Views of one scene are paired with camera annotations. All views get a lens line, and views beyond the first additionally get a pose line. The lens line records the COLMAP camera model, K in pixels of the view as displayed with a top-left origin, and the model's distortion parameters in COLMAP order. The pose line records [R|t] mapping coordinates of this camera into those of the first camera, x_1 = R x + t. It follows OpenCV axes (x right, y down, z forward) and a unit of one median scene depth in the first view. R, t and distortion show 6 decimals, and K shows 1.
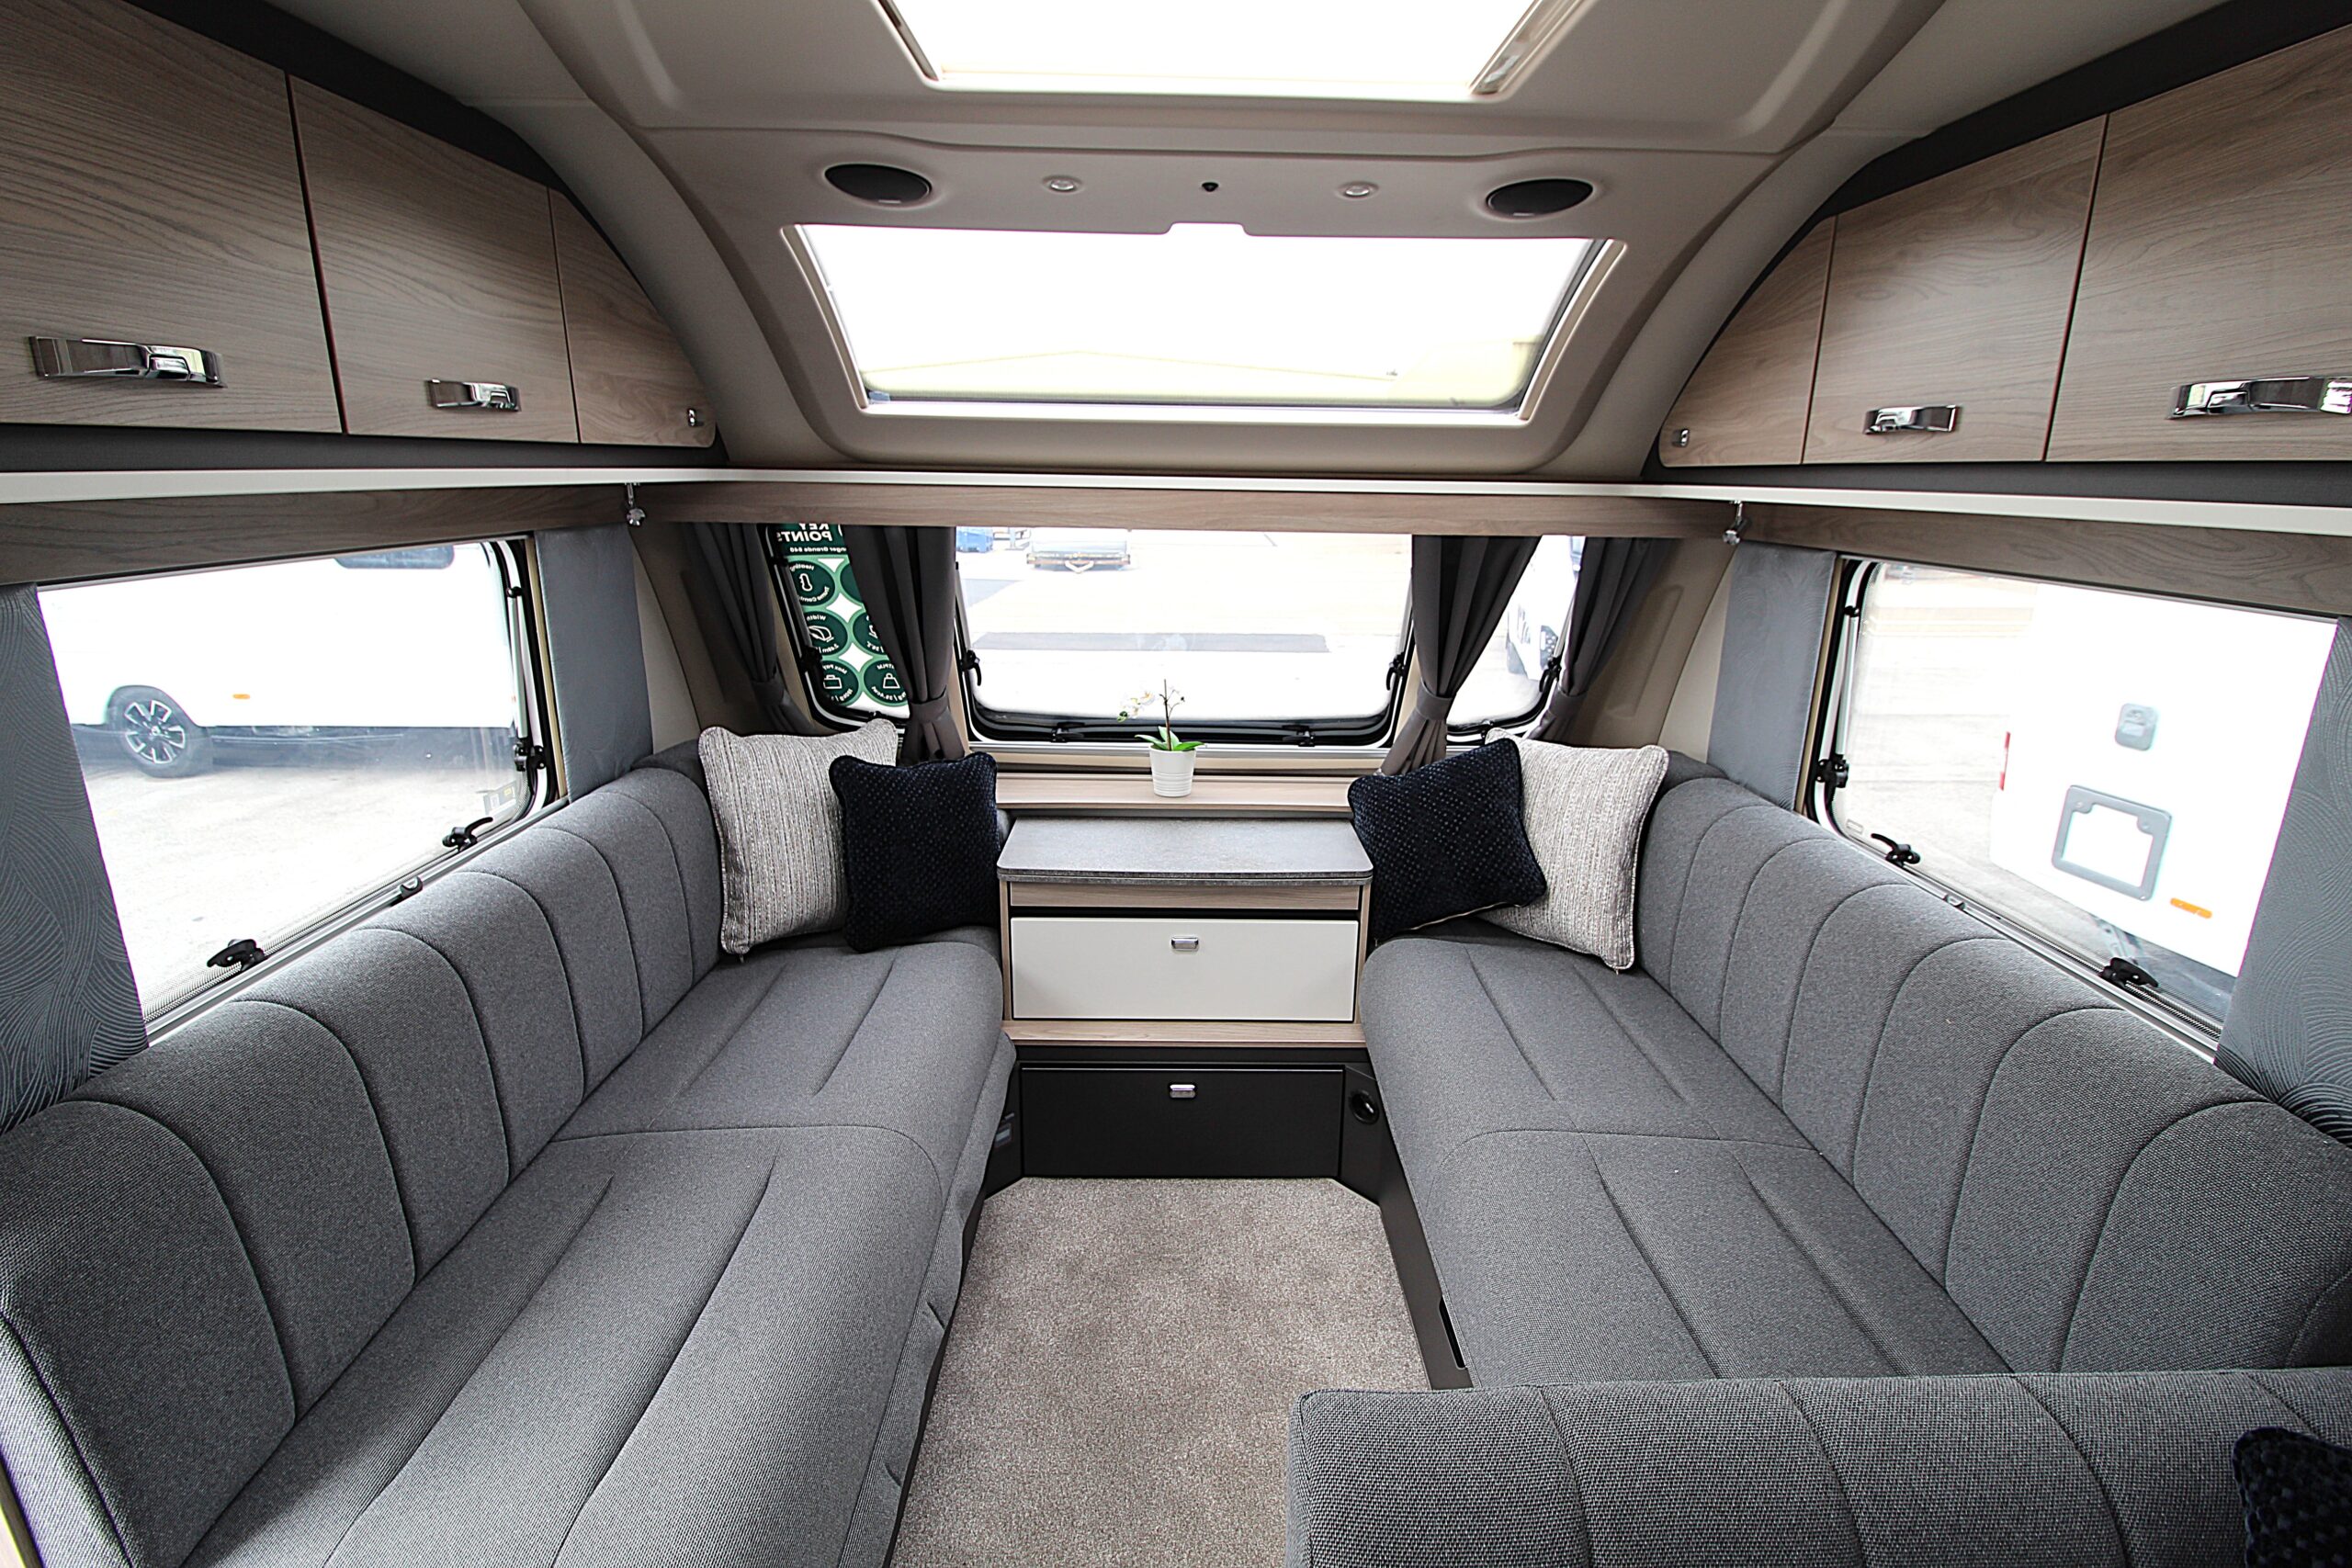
lens RADIAL K [[1094.1, 0, 1193.6], [0, 1094.1, 769.0], [0, 0, 1]] dist [-0.001329, -0.011863]
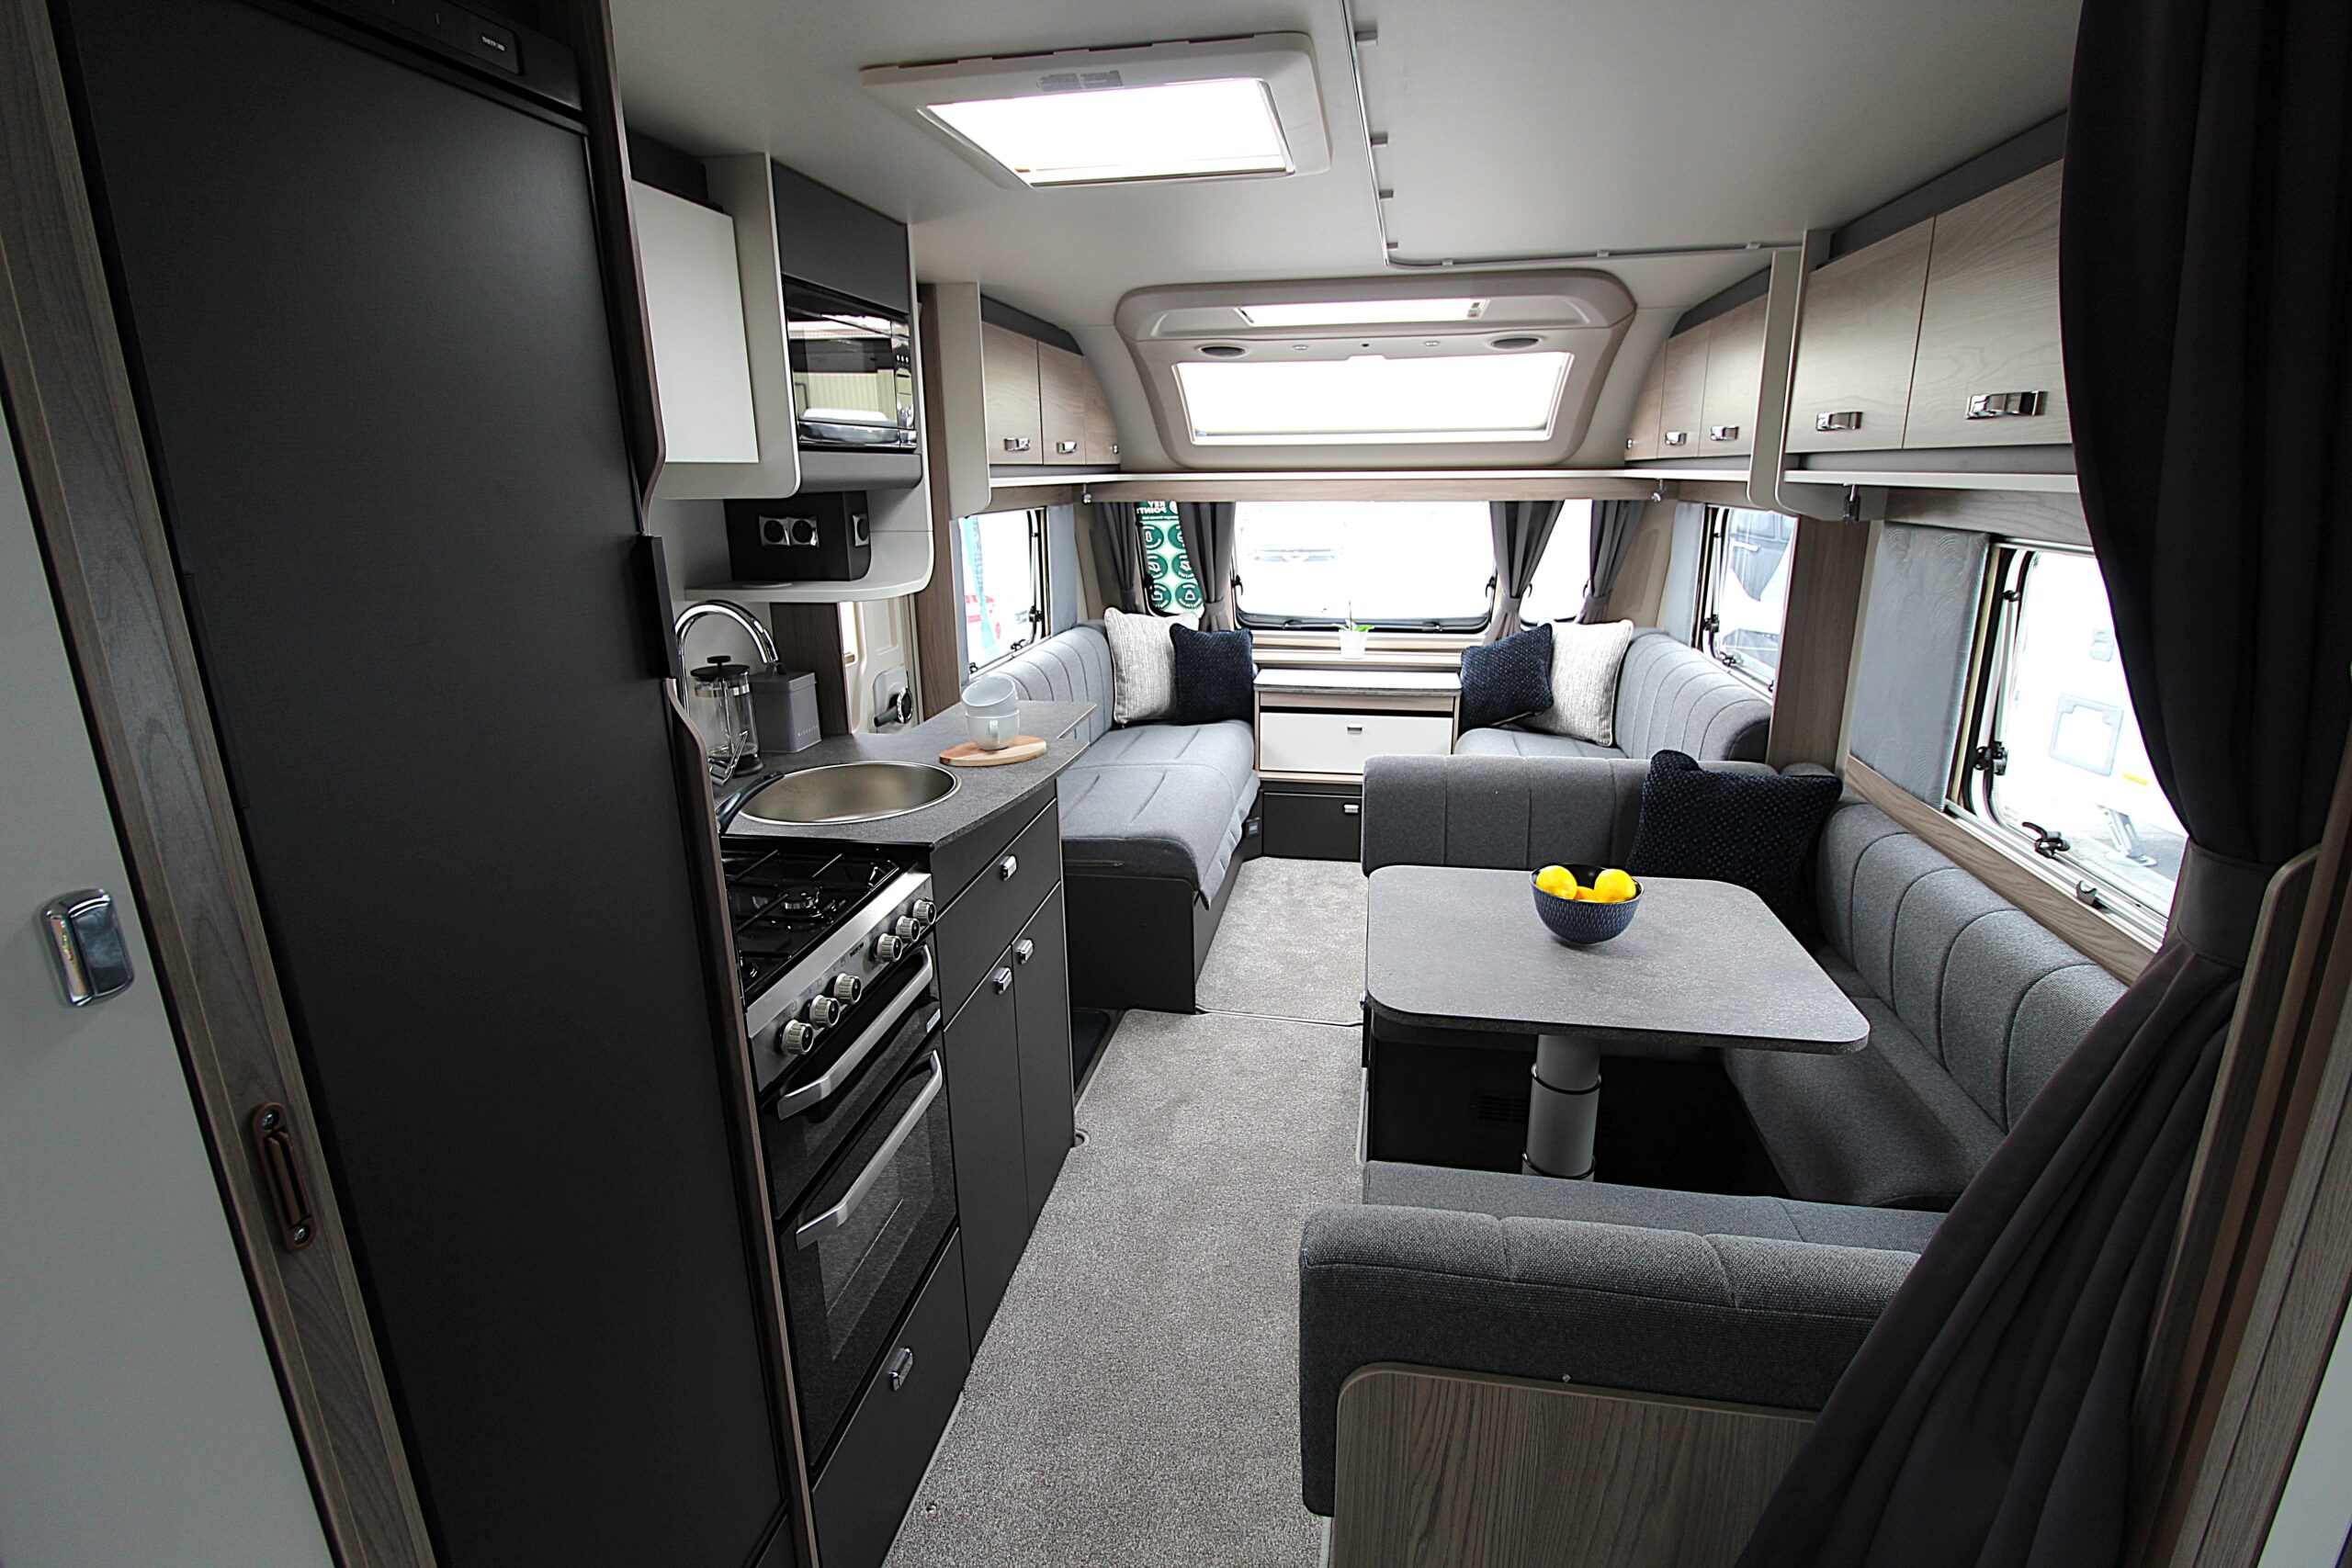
lens RADIAL K [[1094.1, 0, 1182.1], [0, 1094.1, 783.6], [0, 0, 1]] dist [-0.001329, -0.011863]
pose [[0.982292, 0.026761, -0.185438, 0.050579], [-0.026782, 0.999638, 0.002394, 0.258203], [0.185435, 0.002615, 0.982653, -0.856744]]
